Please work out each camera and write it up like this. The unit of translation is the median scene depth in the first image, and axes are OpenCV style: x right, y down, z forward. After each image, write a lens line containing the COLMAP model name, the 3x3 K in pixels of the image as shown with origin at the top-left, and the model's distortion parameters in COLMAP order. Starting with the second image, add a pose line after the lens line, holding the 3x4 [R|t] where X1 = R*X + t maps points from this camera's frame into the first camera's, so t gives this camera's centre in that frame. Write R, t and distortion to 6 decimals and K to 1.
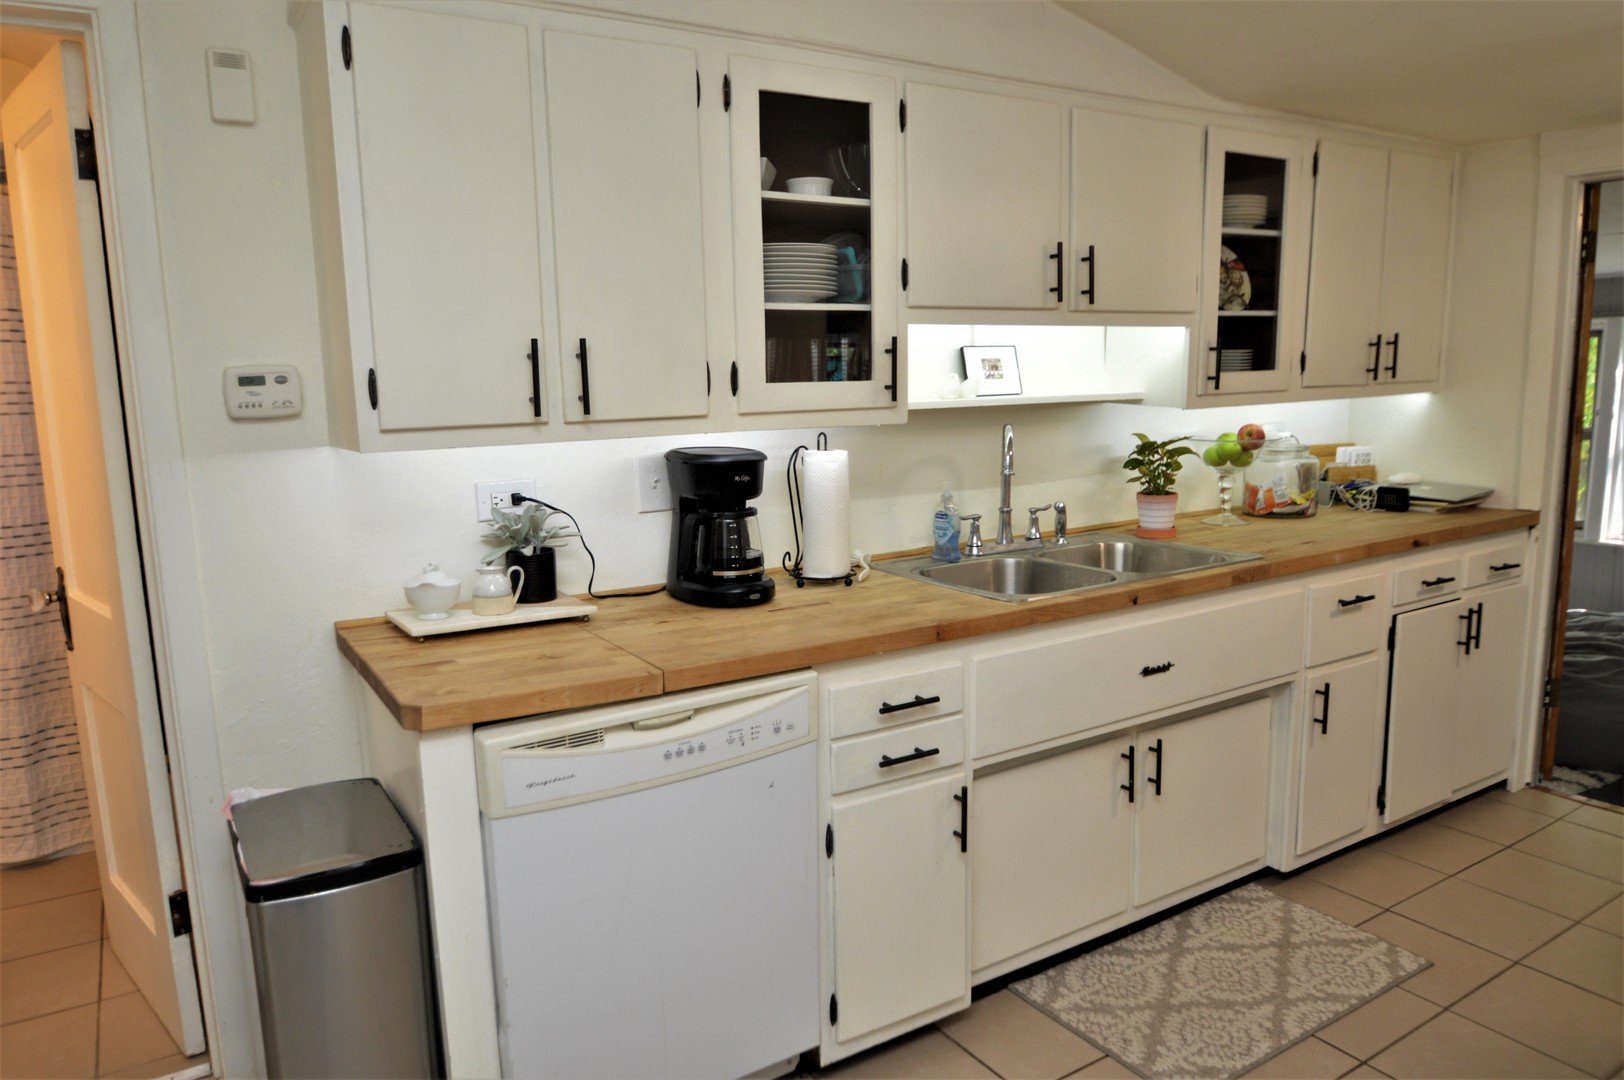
lens RADIAL K [[1107.4, 0, 812.0], [0, 1107.4, 540.0], [0, 0, 1]] dist [-0.000953, -0.000368]
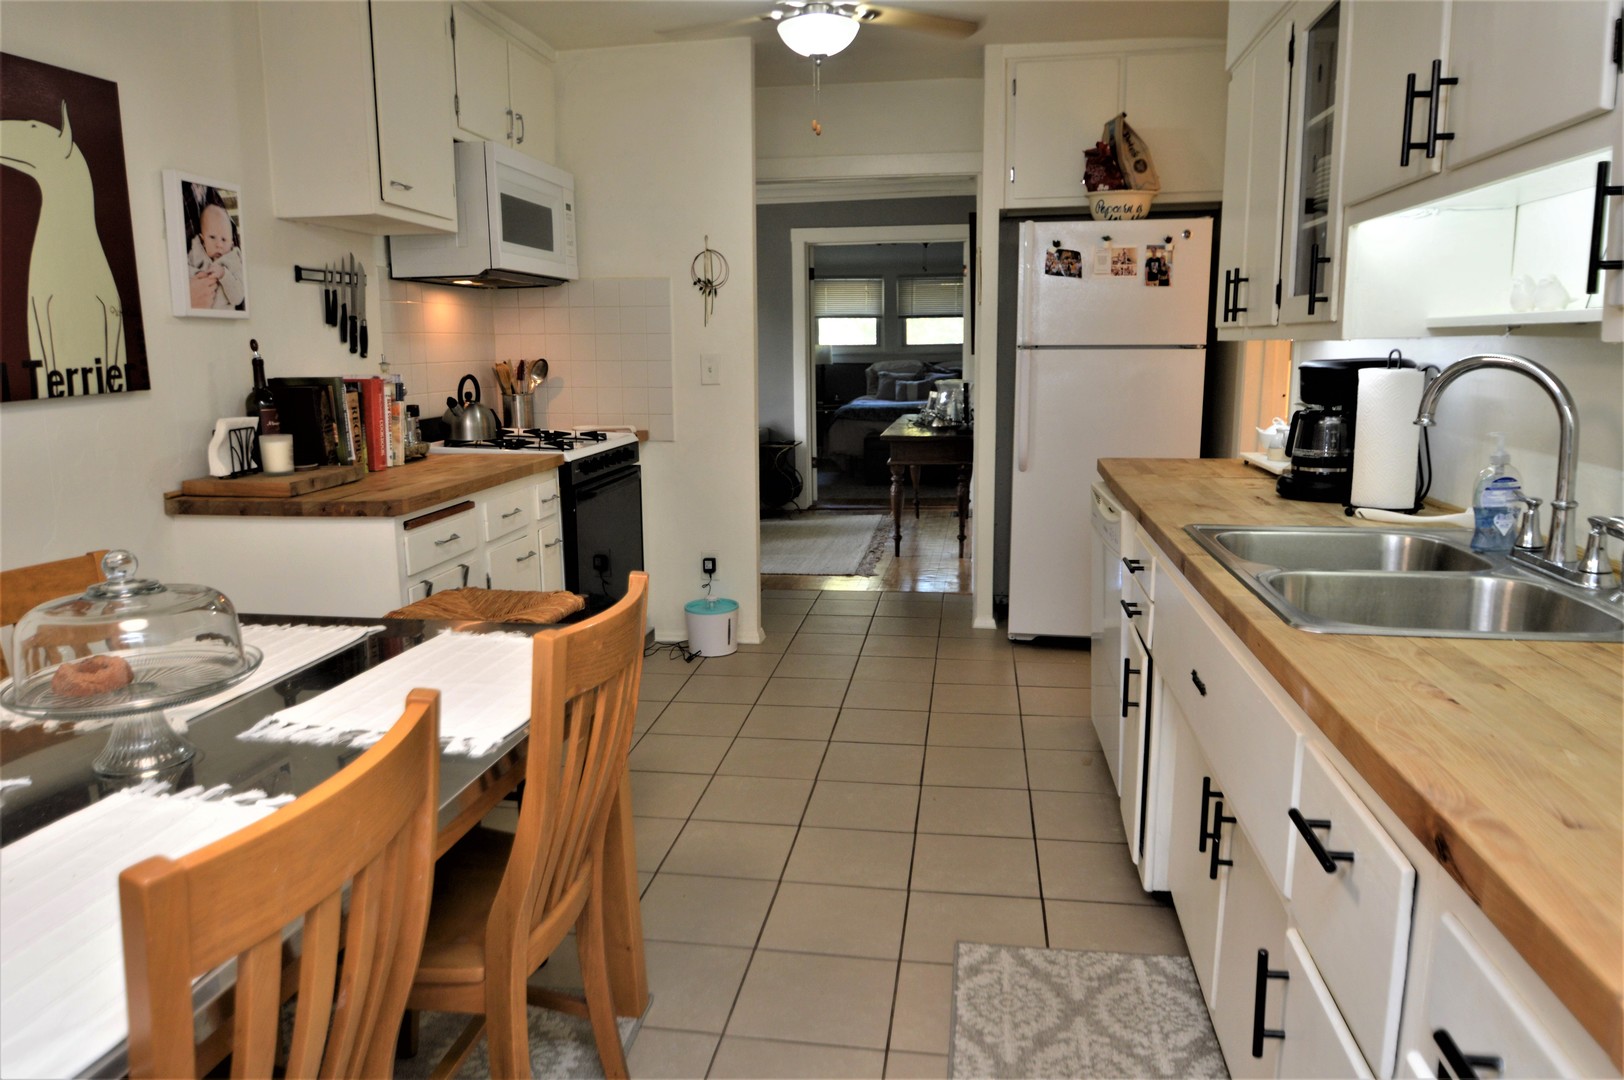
lens RADIAL K [[1107.4, 0, 812.0], [0, 1107.4, 540.0], [0, 0, 1]] dist [-0.000953, -0.000368]
pose [[-0.665097, 0.156966, -0.730073, 1.050093], [-0.094690, 0.952040, 0.290952, -0.173928], [0.740729, 0.262643, -0.618336, 1.295365]]
